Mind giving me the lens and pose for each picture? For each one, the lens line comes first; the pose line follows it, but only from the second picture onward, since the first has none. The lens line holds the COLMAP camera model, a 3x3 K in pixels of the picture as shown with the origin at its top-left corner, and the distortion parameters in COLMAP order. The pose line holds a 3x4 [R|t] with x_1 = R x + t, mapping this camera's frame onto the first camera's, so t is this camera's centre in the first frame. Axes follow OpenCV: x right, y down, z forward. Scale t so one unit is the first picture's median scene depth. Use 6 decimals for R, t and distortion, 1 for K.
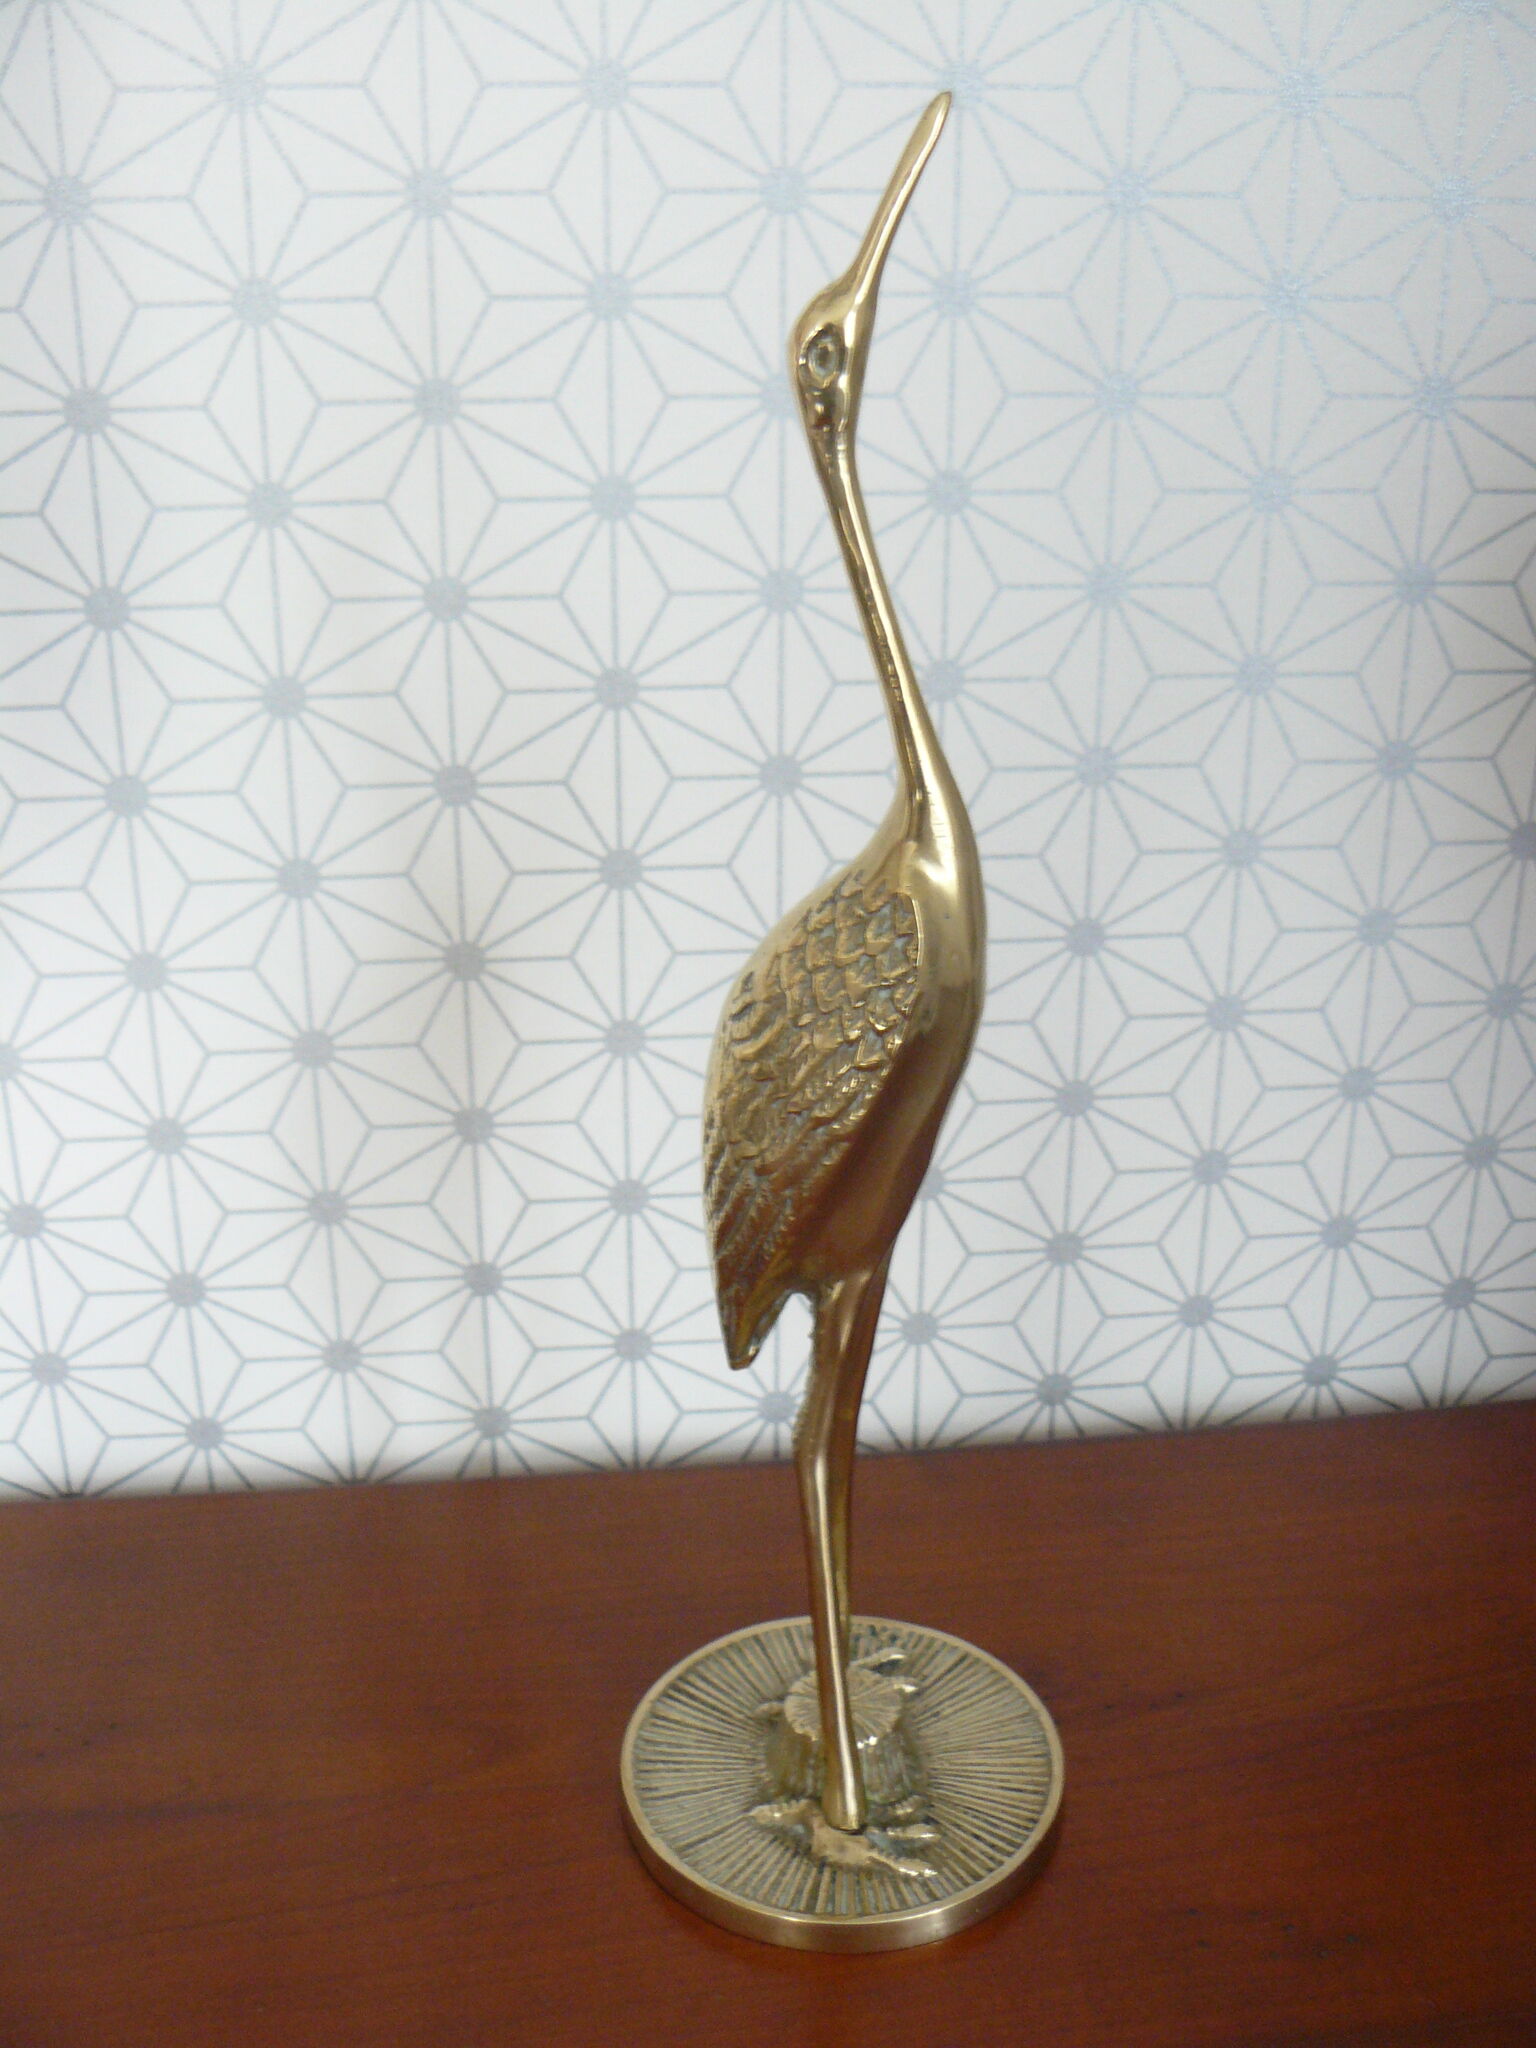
lens RADIAL K [[2147.4, 0, 768.0], [0, 2147.4, 1024.0], [0, 0, 1]] dist [-0.166209, 0.001366]
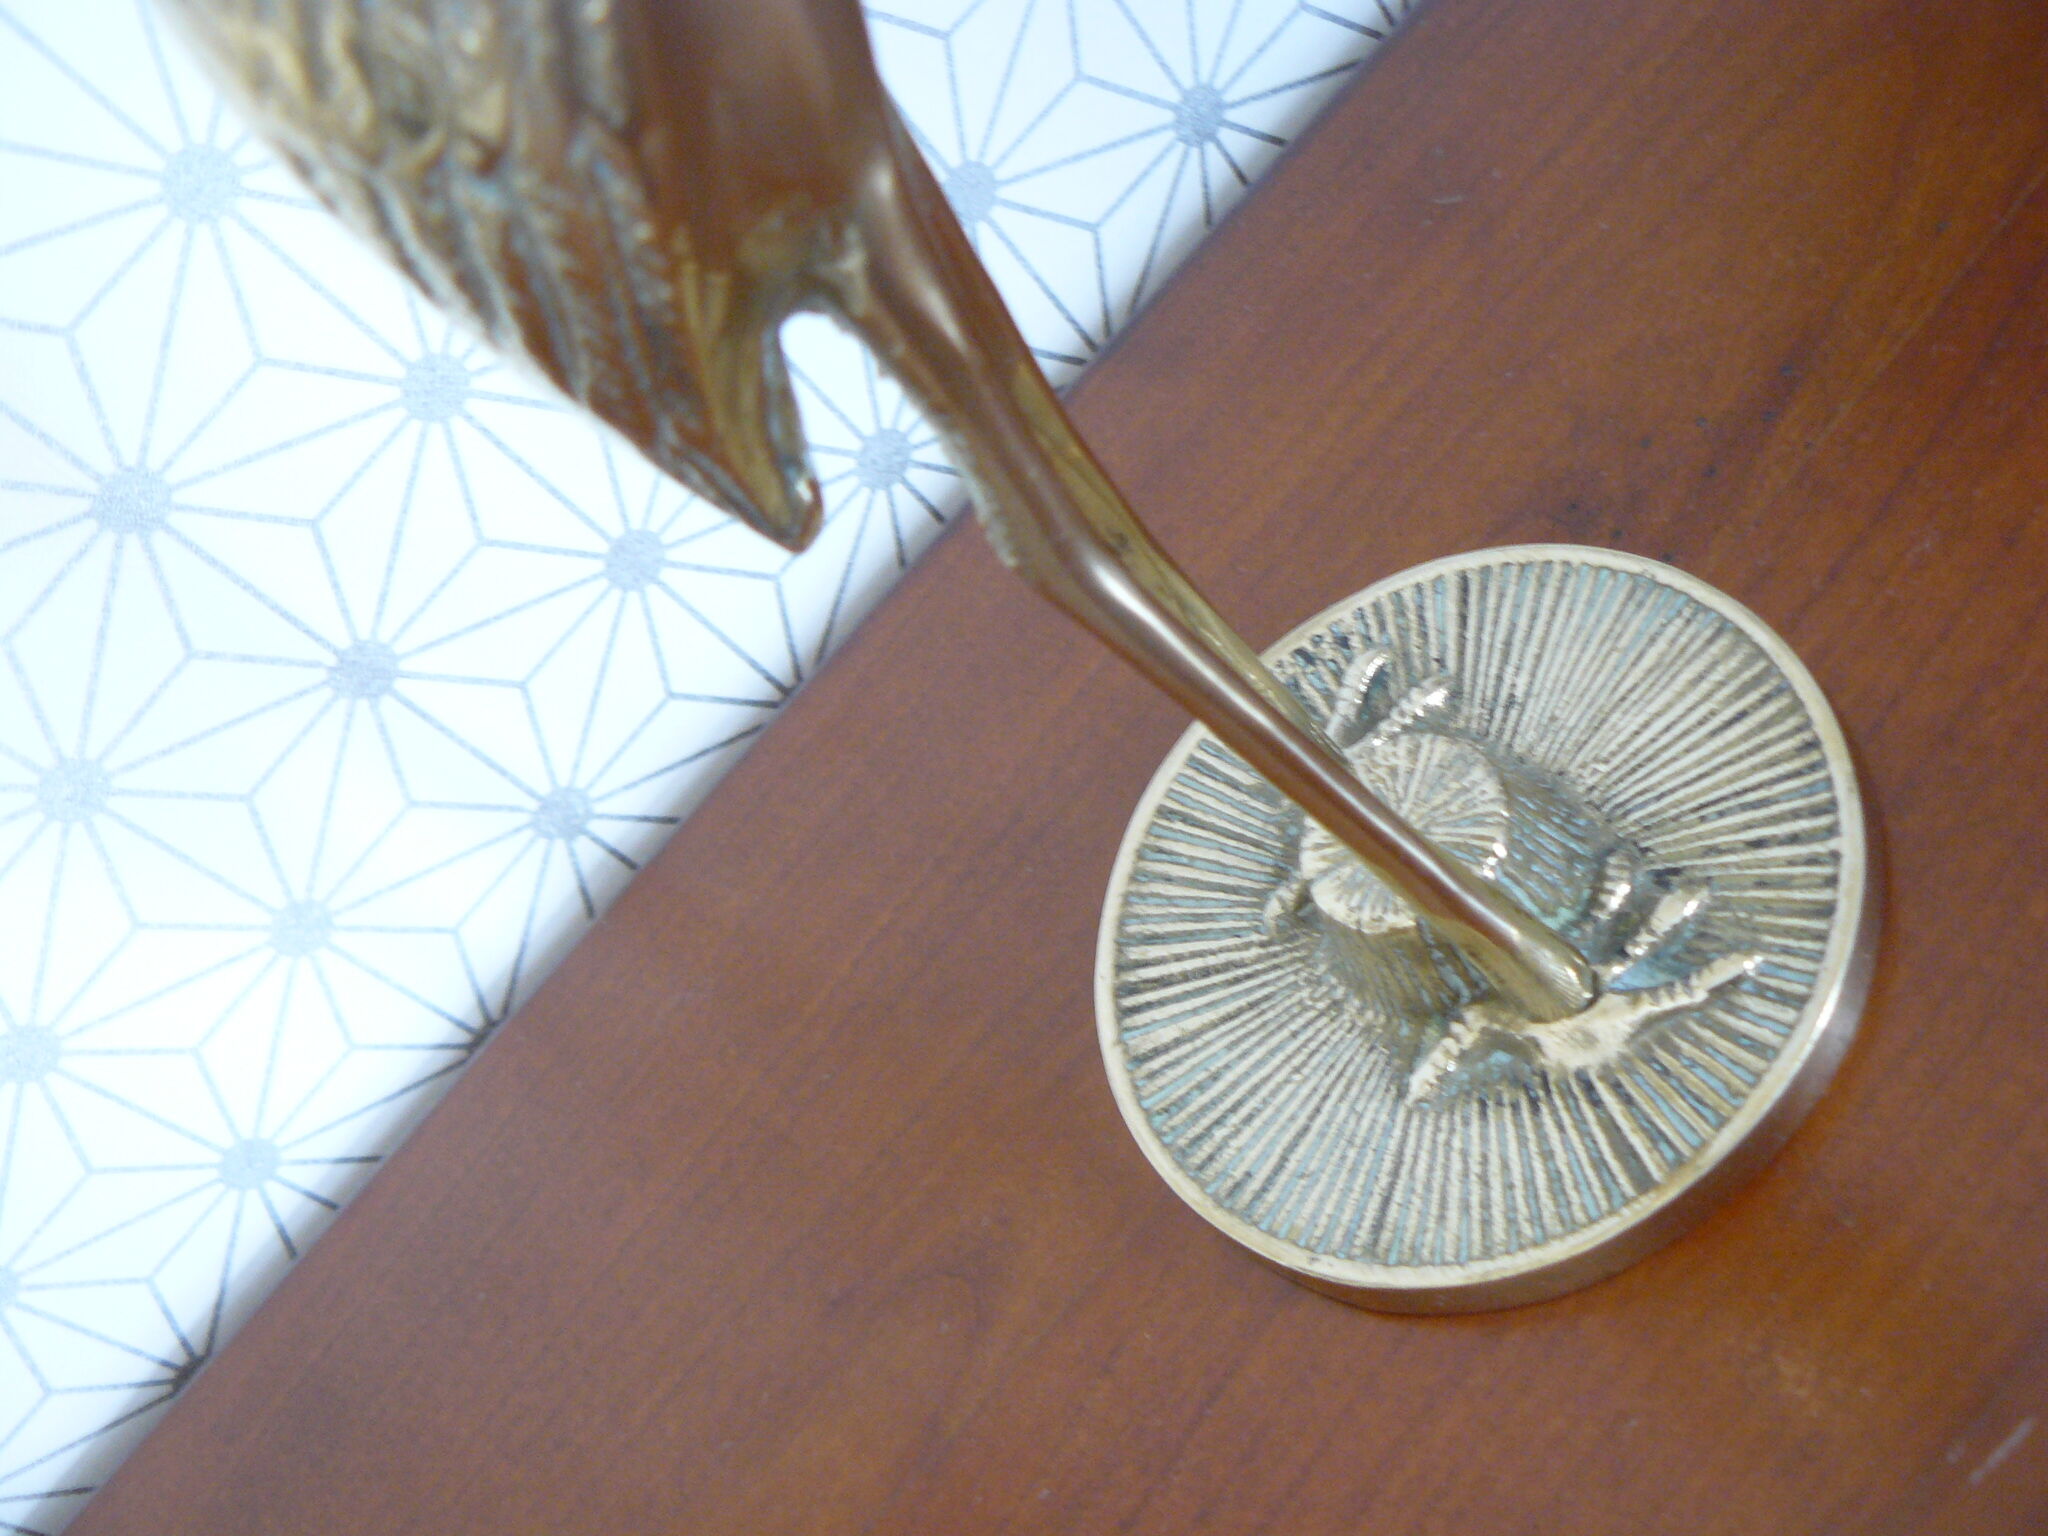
lens RADIAL K [[2147.4, 0, 1024.0], [0, 2147.4, 768.0], [0, 0, 1]] dist [-0.166209, 0.001366]
pose [[0.720196, -0.691258, -0.058991, 0.009745], [0.659905, 0.656318, 0.365748, 0.053402], [-0.214110, -0.302339, 0.928842, 0.500807]]
